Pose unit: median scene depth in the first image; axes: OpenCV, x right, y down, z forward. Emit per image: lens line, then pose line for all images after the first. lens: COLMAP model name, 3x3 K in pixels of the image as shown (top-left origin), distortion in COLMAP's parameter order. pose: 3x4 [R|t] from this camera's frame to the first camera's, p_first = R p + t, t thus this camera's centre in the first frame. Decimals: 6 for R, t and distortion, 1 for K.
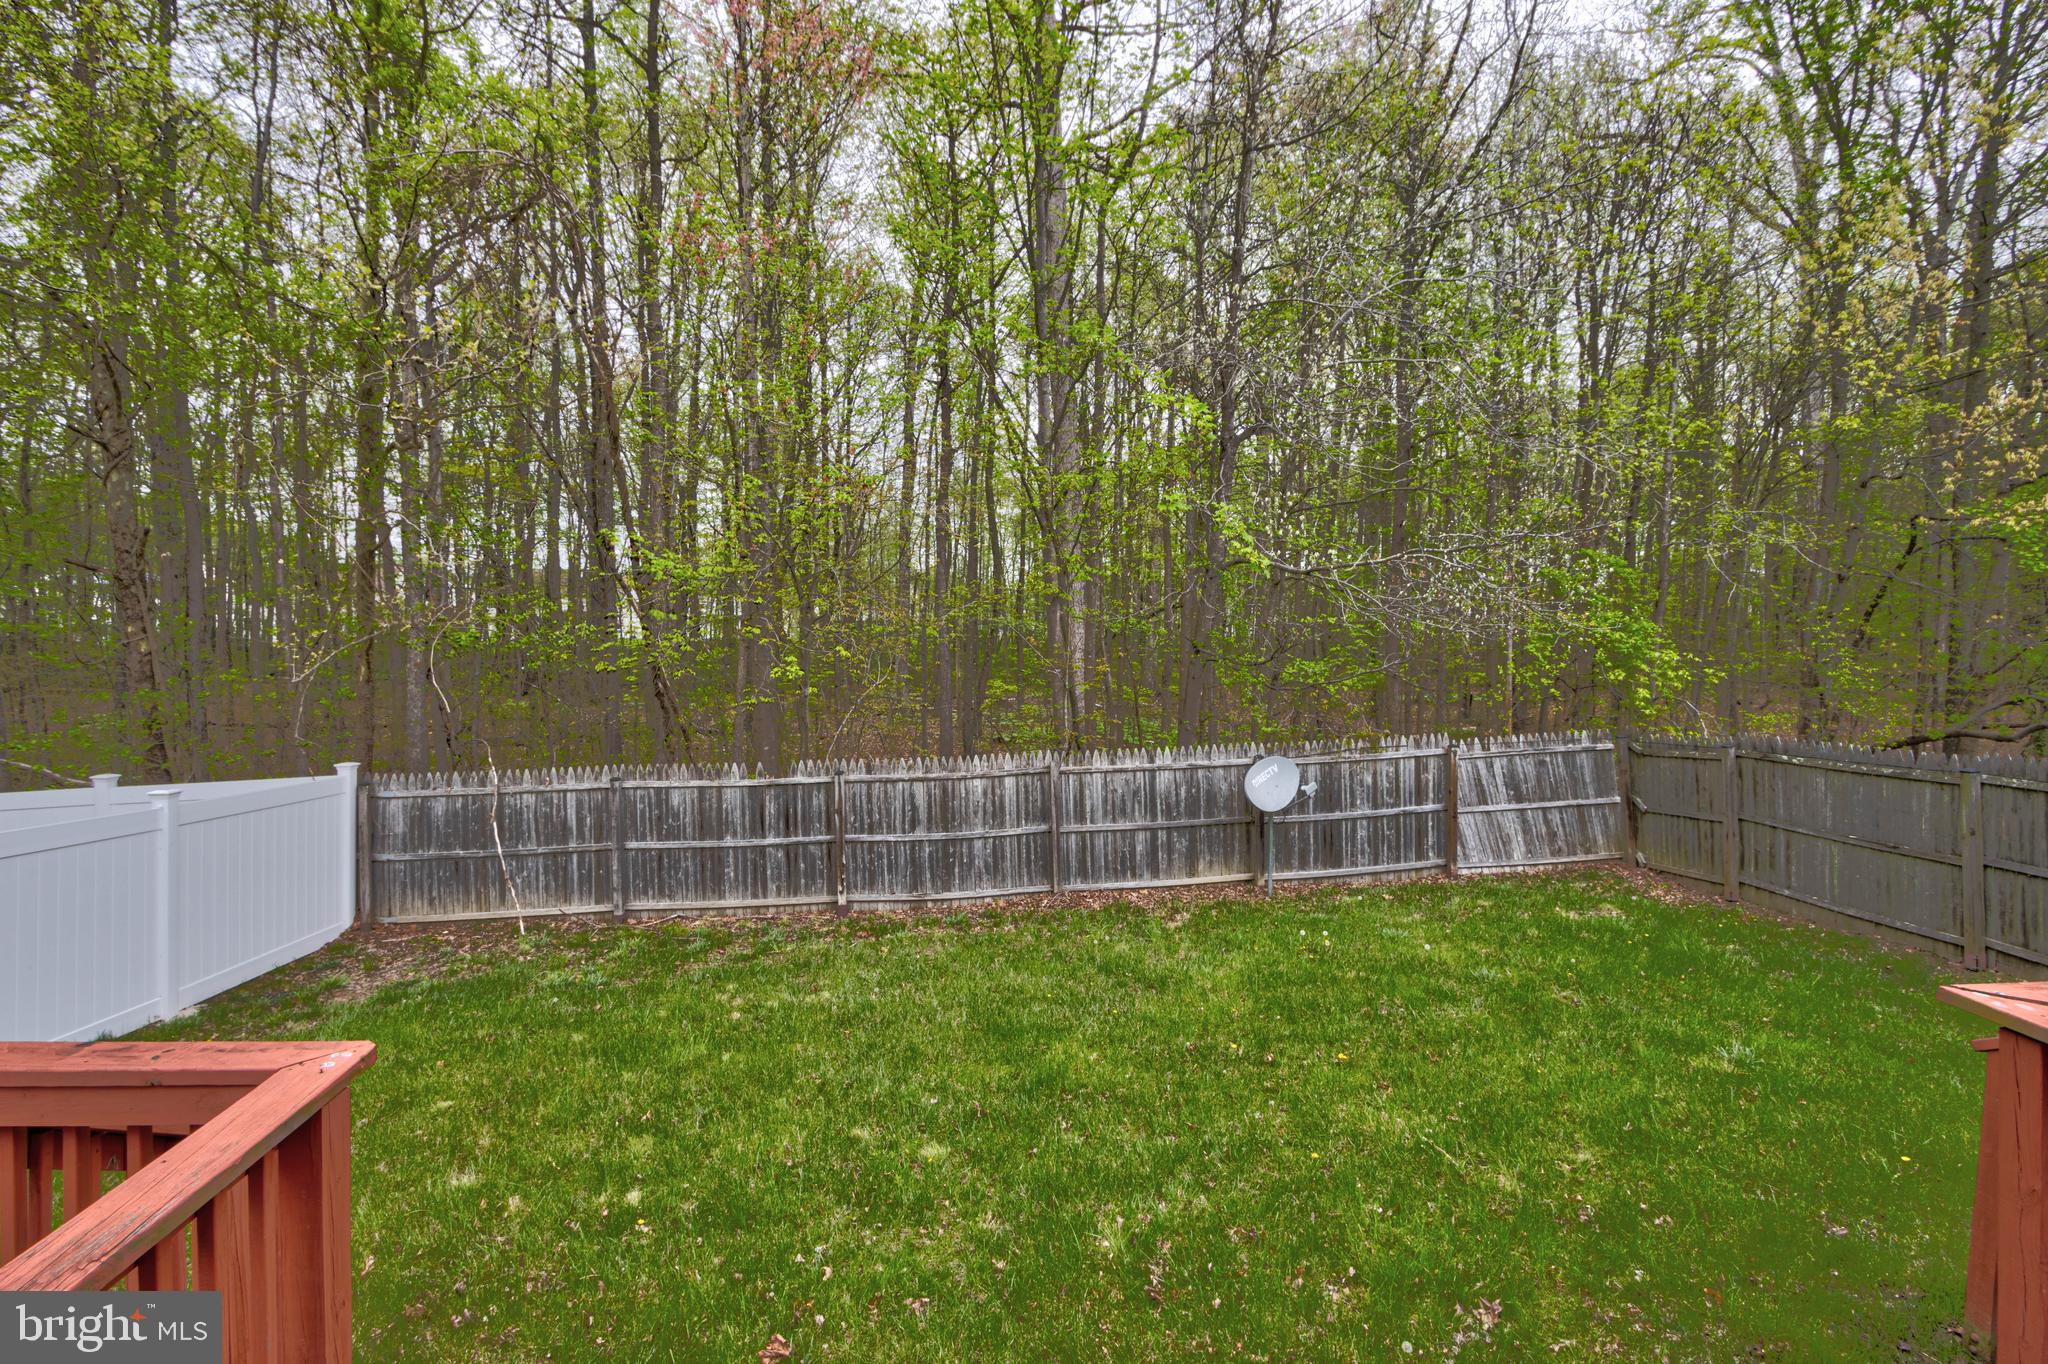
lens RADIAL K [[942.3, 0, 1017.9], [0, 942.3, 672.5], [0, 0, 1]] dist [-0.018135, 0.004855]
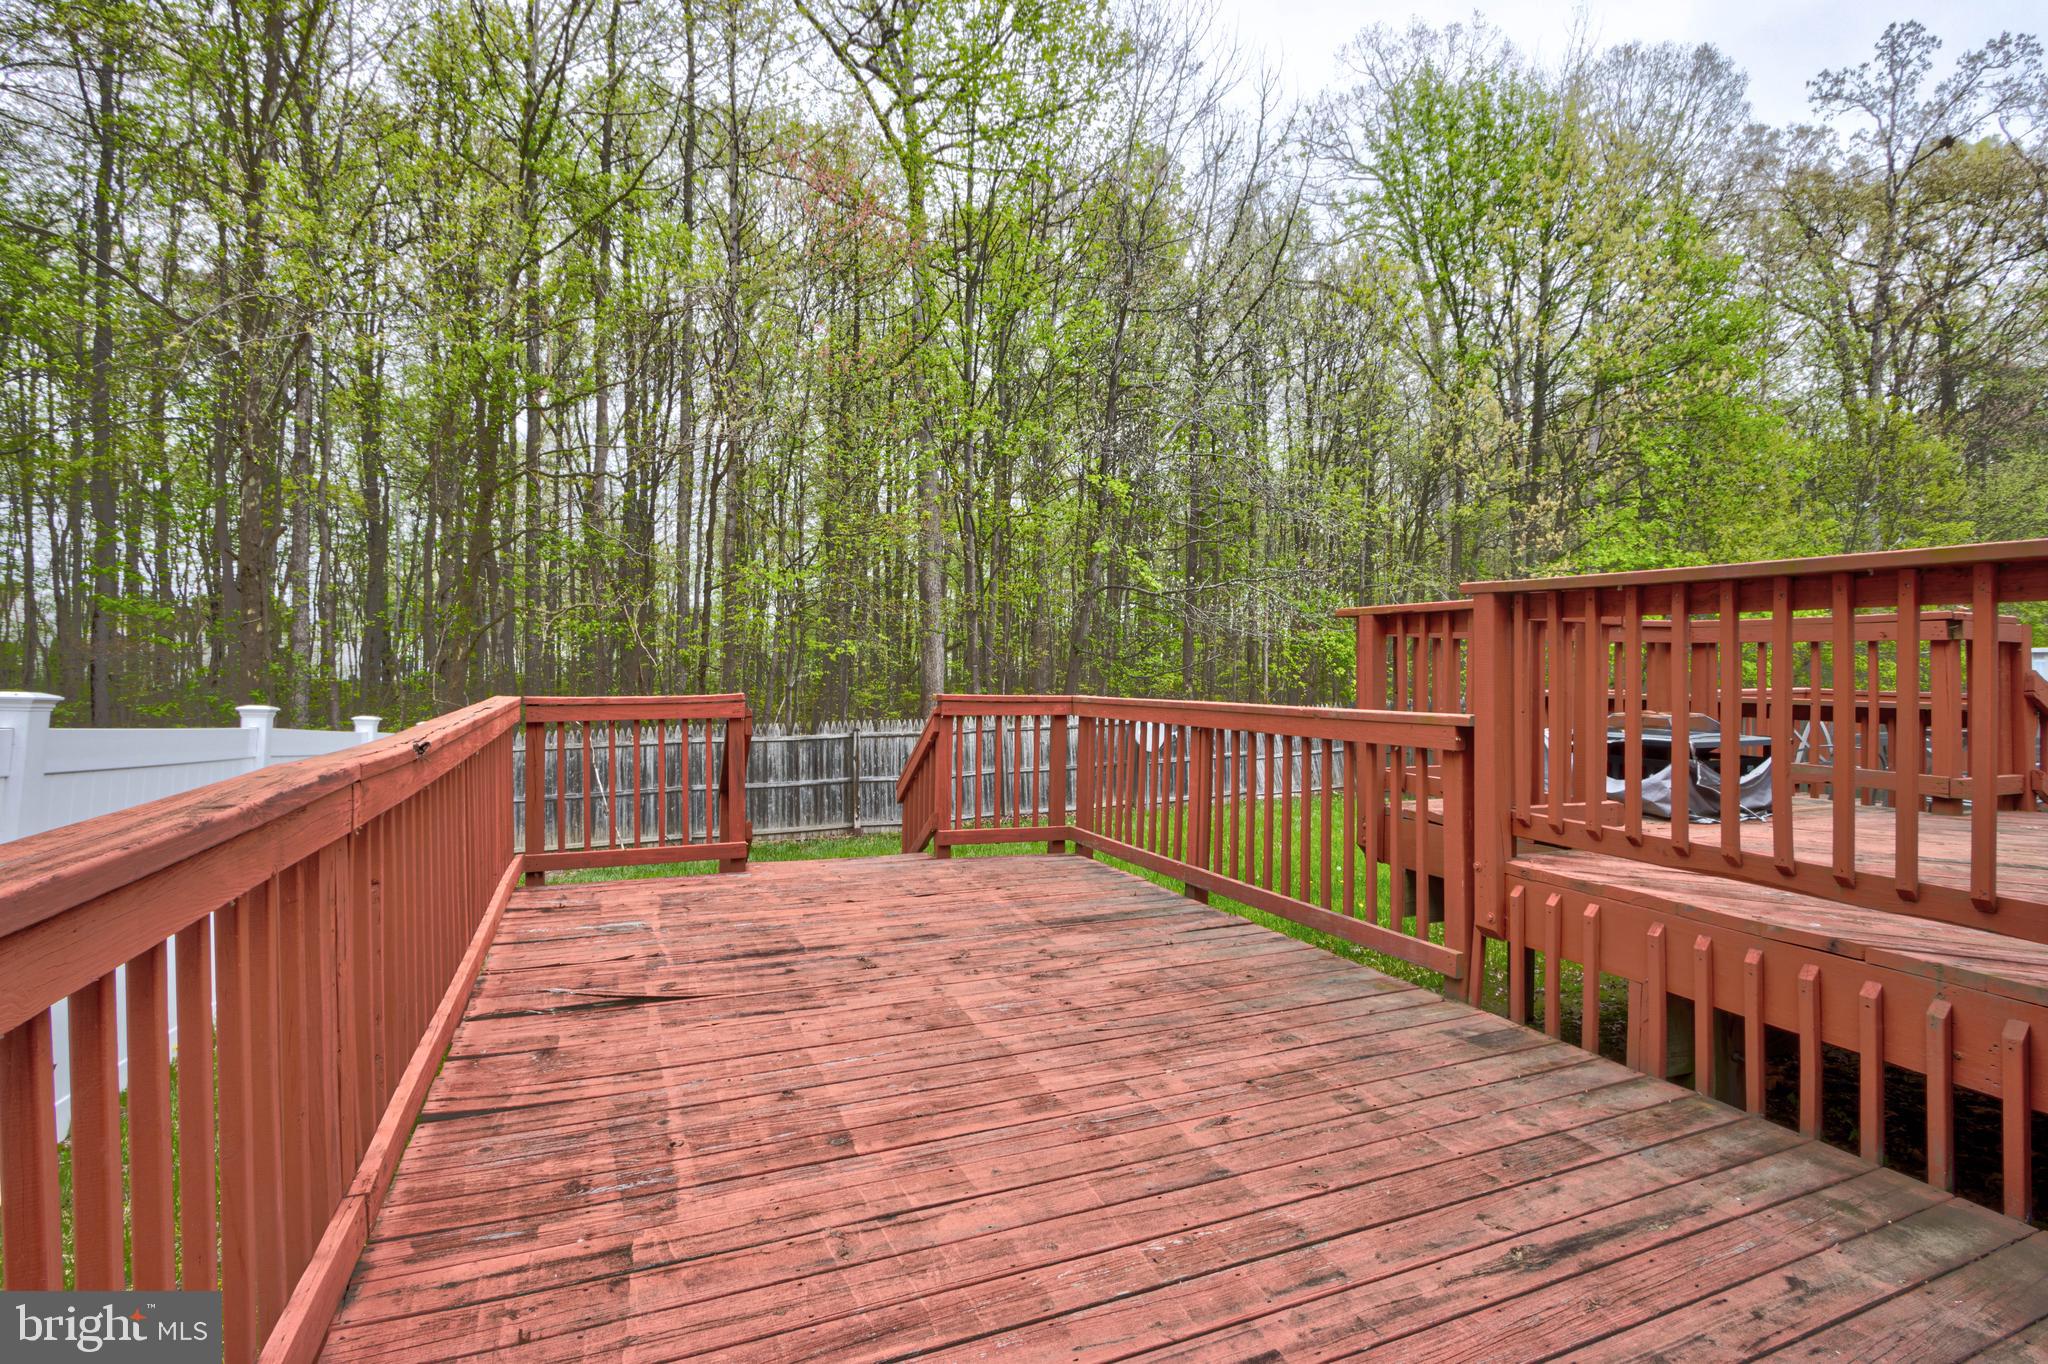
lens RADIAL K [[942.3, 0, 1021.9], [0, 942.3, 679.5], [0, 0, 1]] dist [-0.018135, 0.004855]
pose [[0.960850, 0.003129, 0.277053, -0.334511], [0.009153, 0.999032, -0.043027, 0.093043], [-0.276919, 0.043878, 0.959891, -0.381157]]
